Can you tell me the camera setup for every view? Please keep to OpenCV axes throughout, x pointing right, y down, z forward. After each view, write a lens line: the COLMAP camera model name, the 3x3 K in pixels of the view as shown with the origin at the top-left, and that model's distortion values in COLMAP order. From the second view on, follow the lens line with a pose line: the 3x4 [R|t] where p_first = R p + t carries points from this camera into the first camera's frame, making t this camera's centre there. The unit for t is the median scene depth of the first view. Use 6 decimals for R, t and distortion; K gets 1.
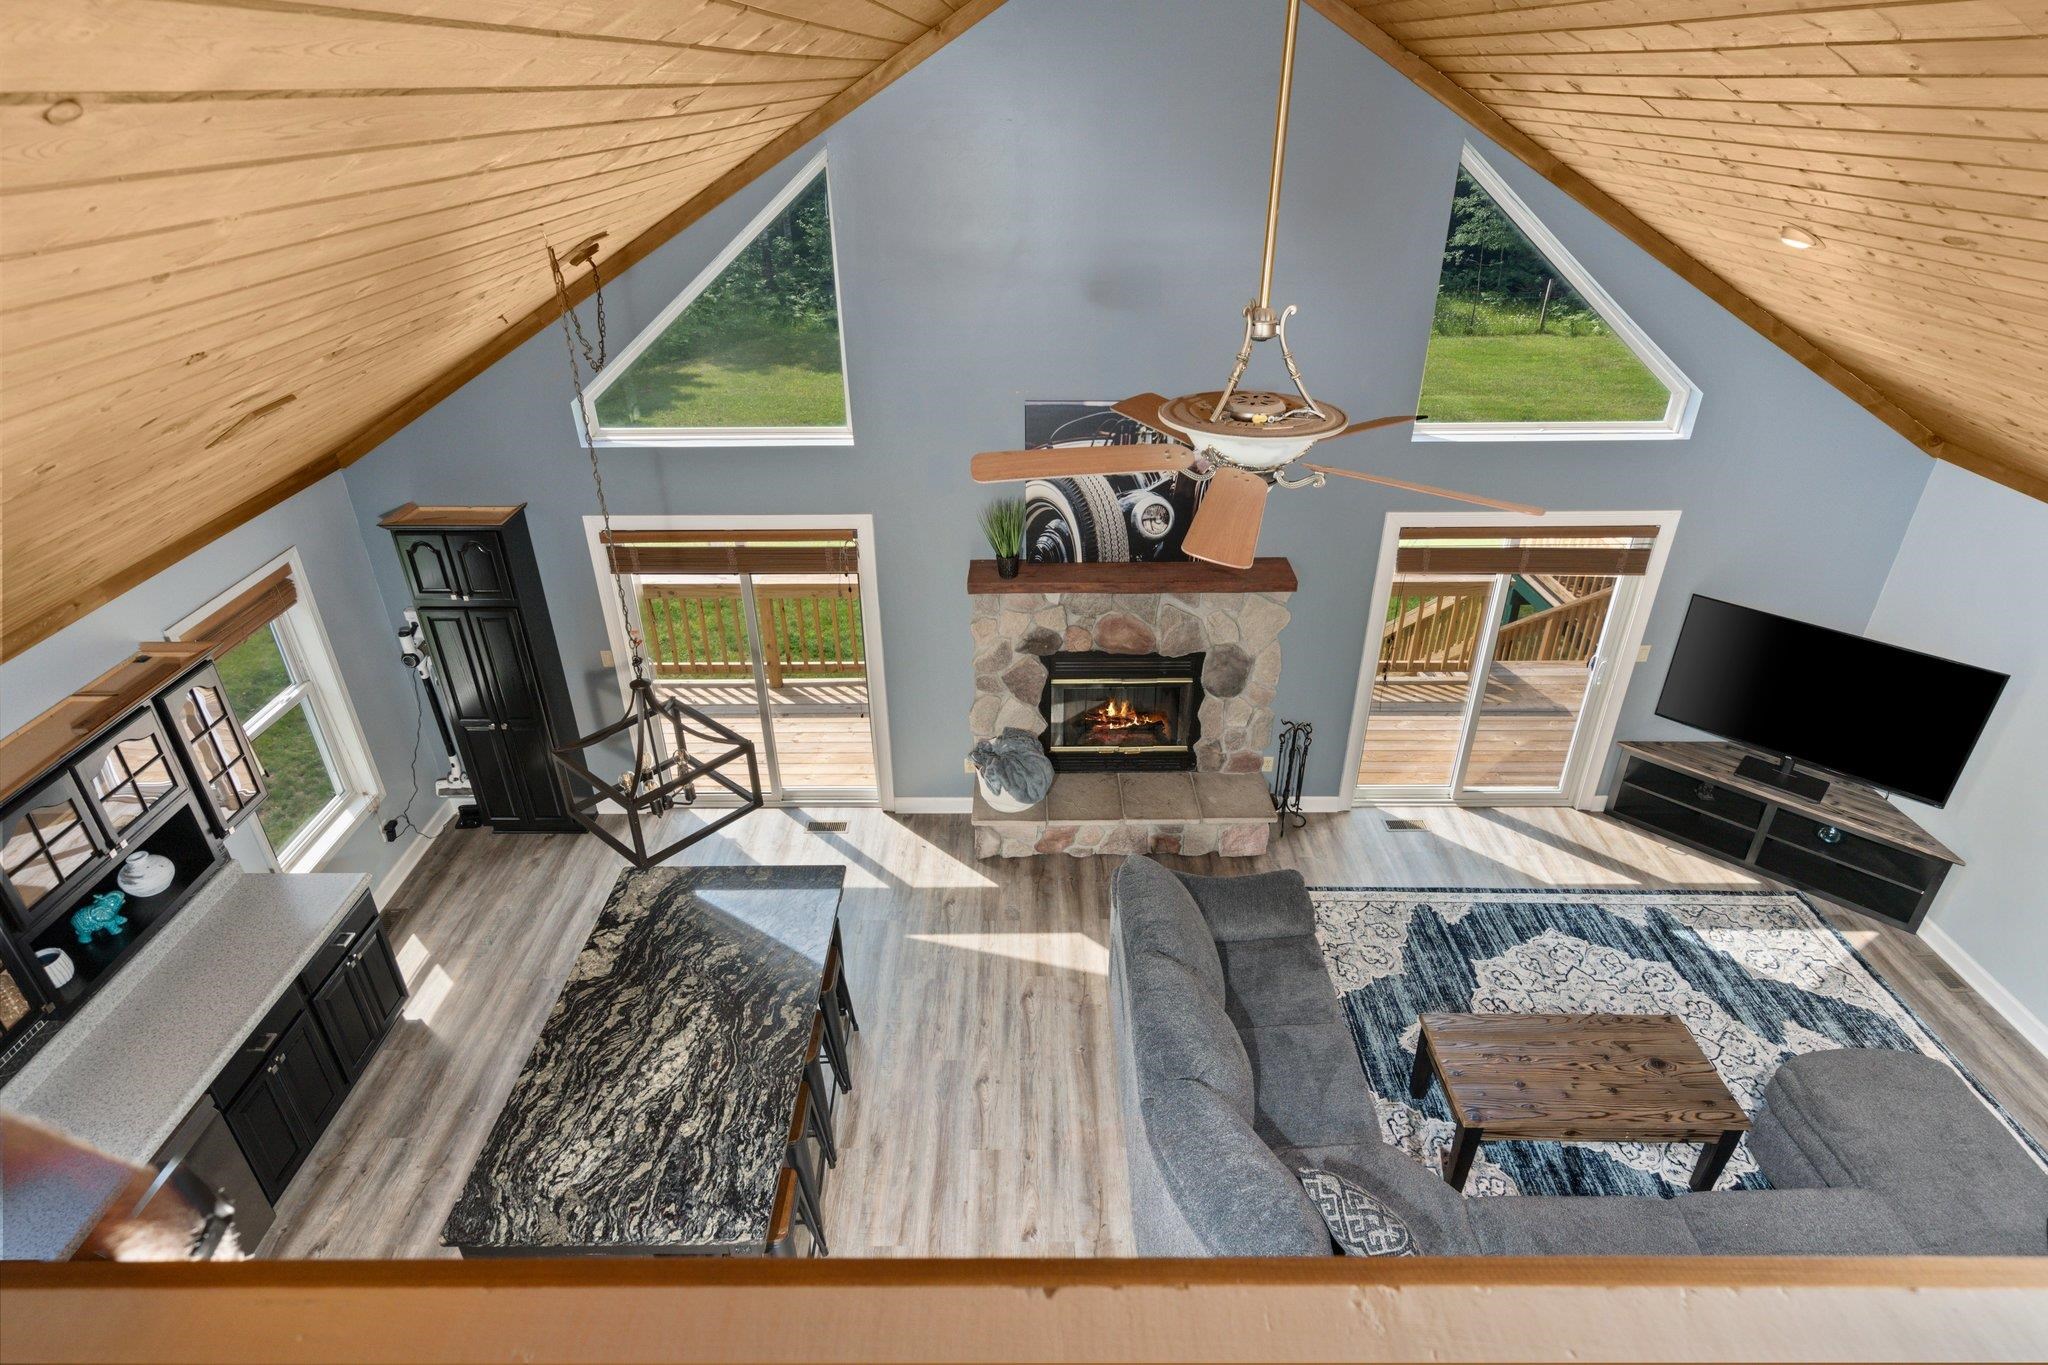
lens RADIAL K [[1089.6, 0, 1031.8], [0, 1089.6, 679.3], [0, 0, 1]] dist [0.008055, 0.000033]
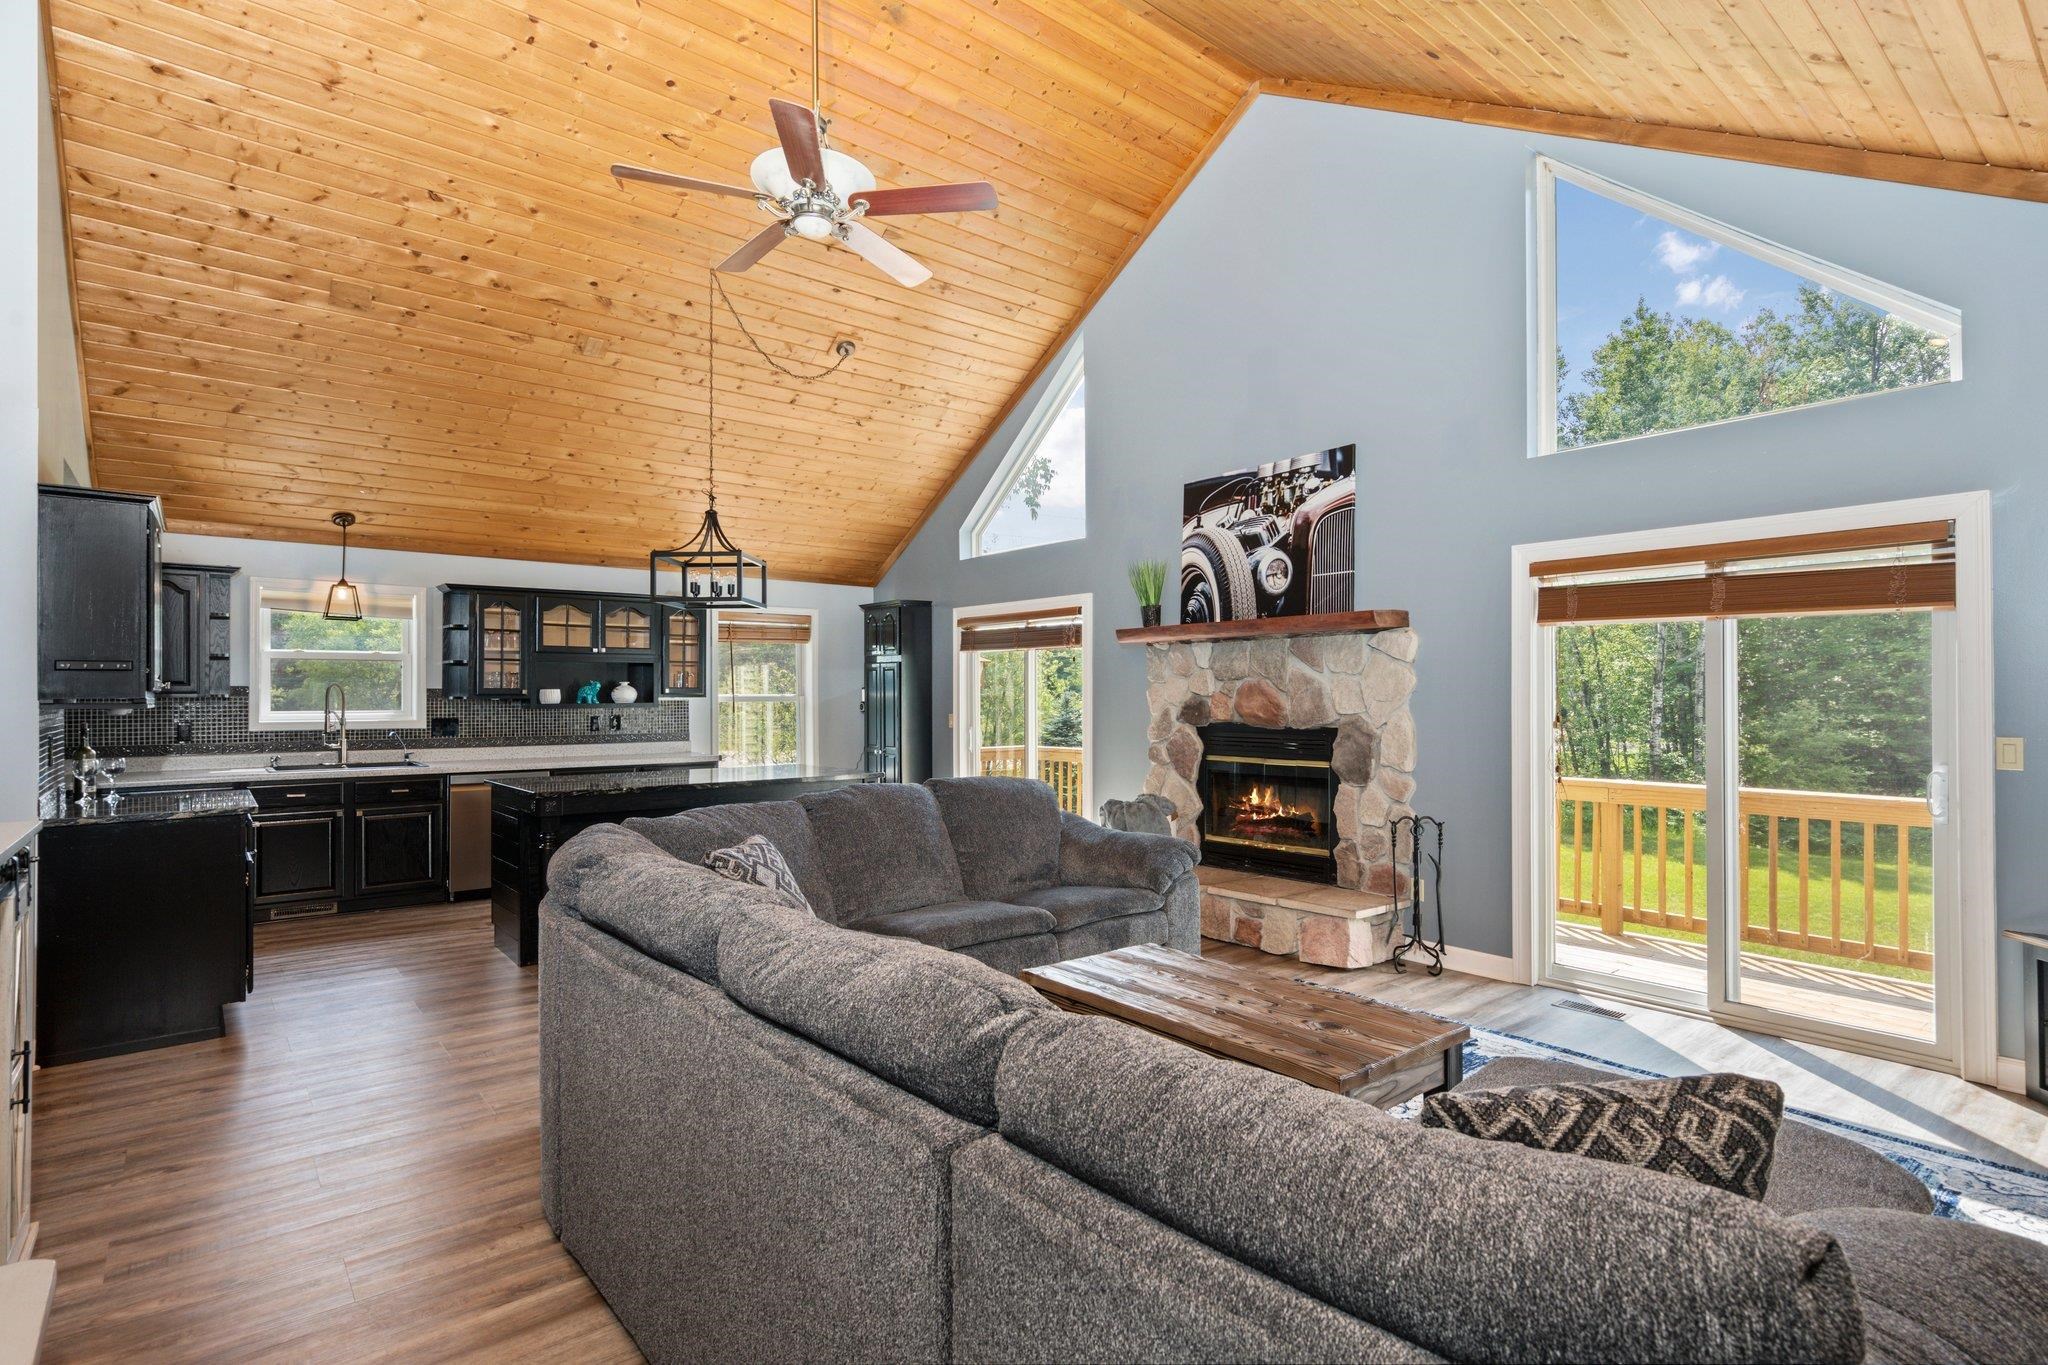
lens RADIAL K [[1017.9, 0, 1030.4], [0, 1017.9, 693.5], [0, 0, 1]] dist [0.012255, 0.001136]
pose [[0.634103, -0.000715, -0.773248, 0.687490], [-0.377290, 0.872597, -0.310204, 0.325610], [0.674956, 0.488441, 0.553047, 0.361194]]
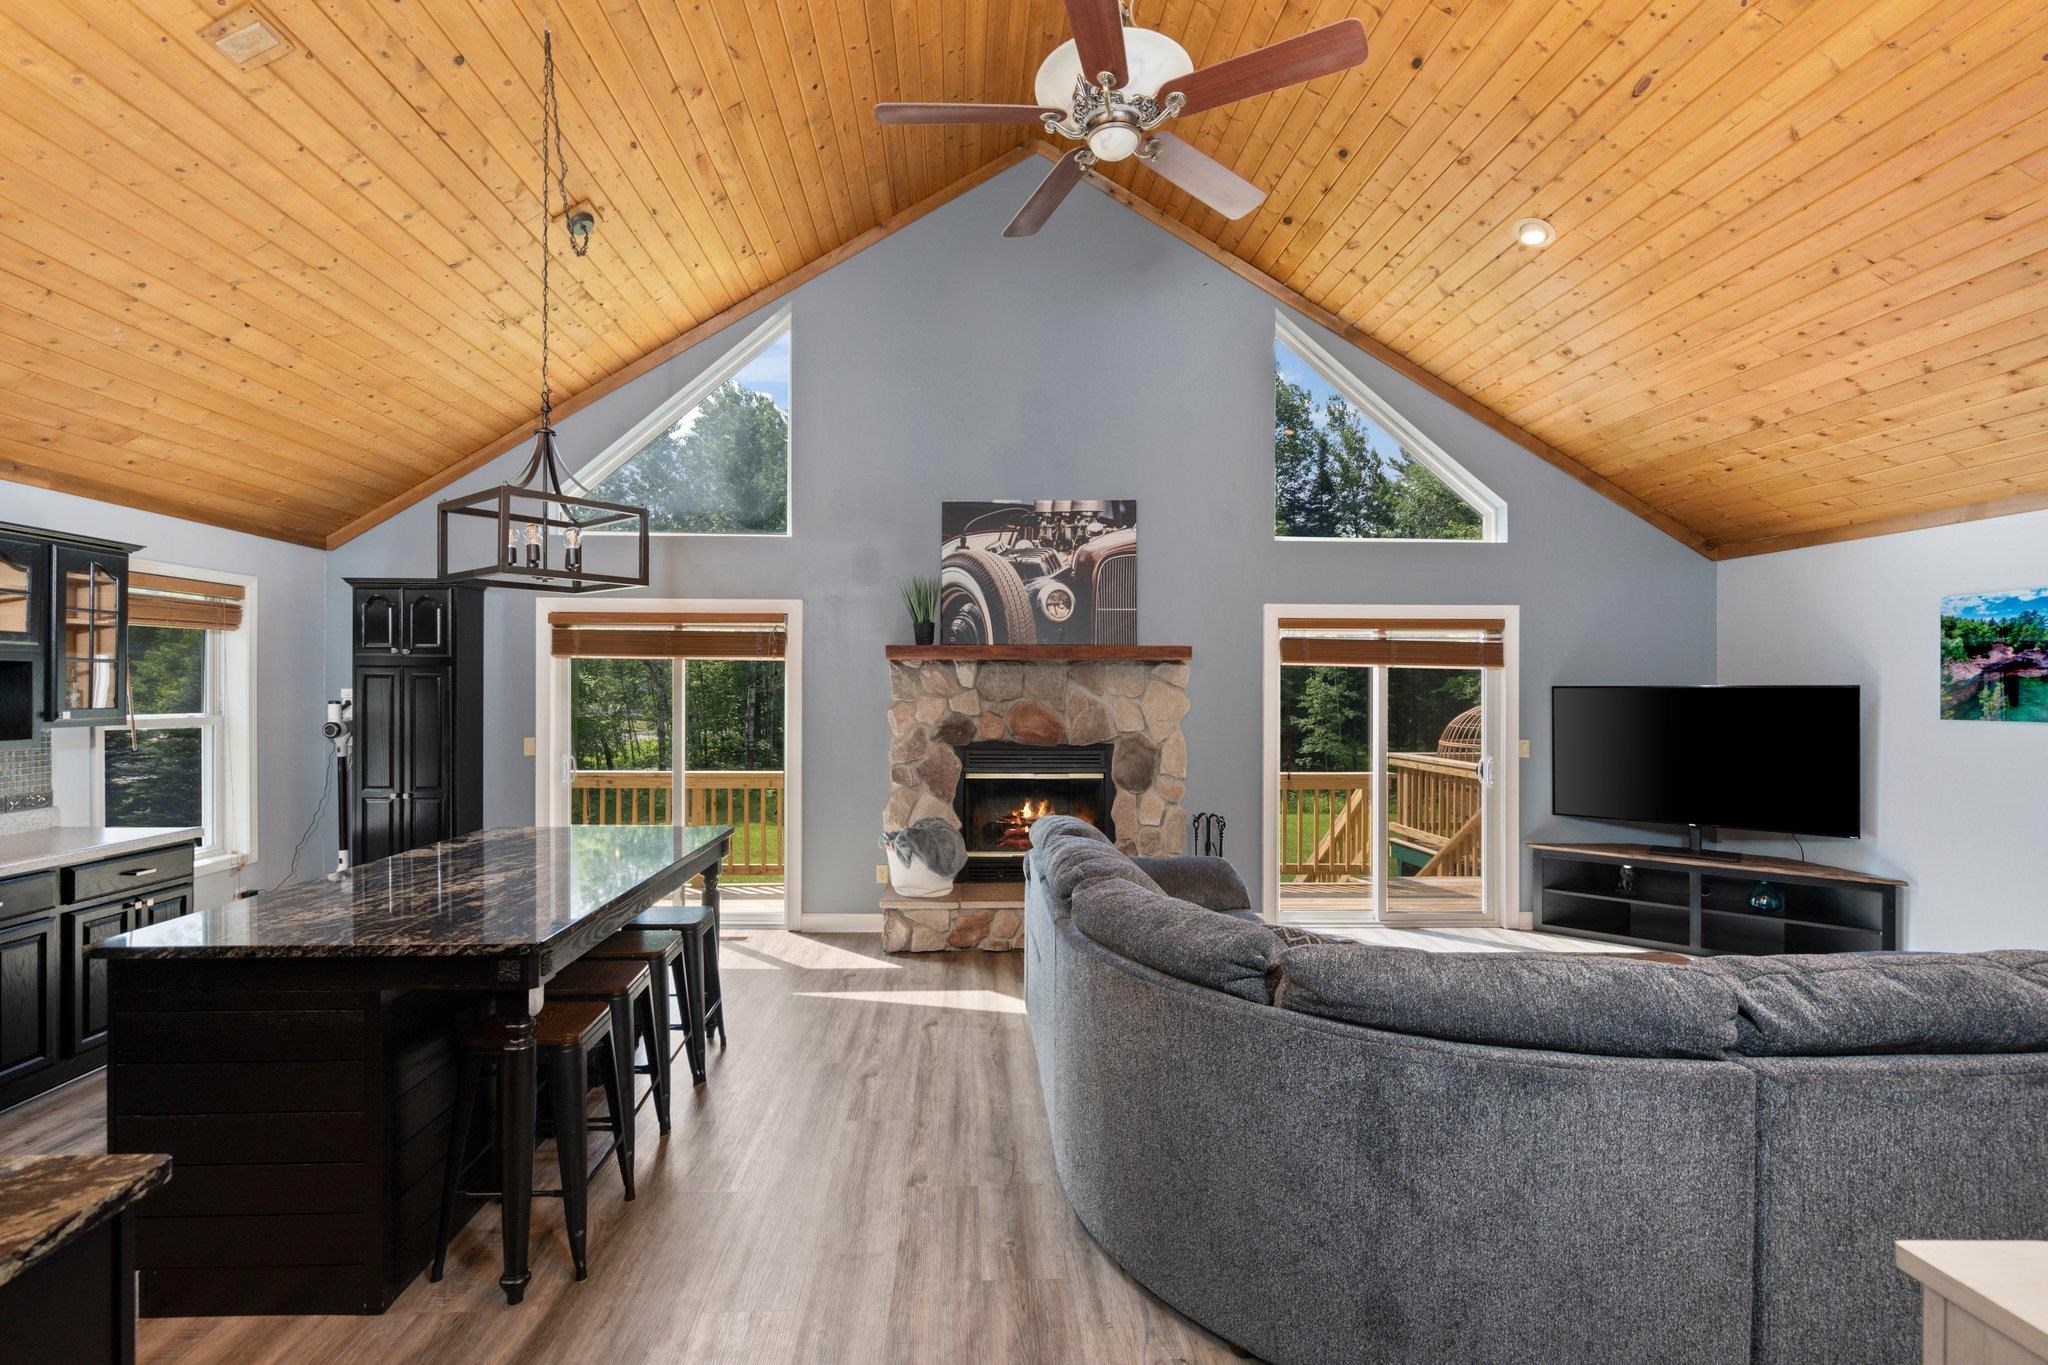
lens RADIAL K [[938.8, 0, 1002.8], [0, 938.8, 690.2], [0, 0, 1]] dist [-0.002010, 0.001502]
pose [[0.999415, 0.005018, 0.033817, 0.024022], [0.012260, 0.870773, -0.491532, 0.389316], [-0.031913, 0.491659, 0.870203, 0.206611]]
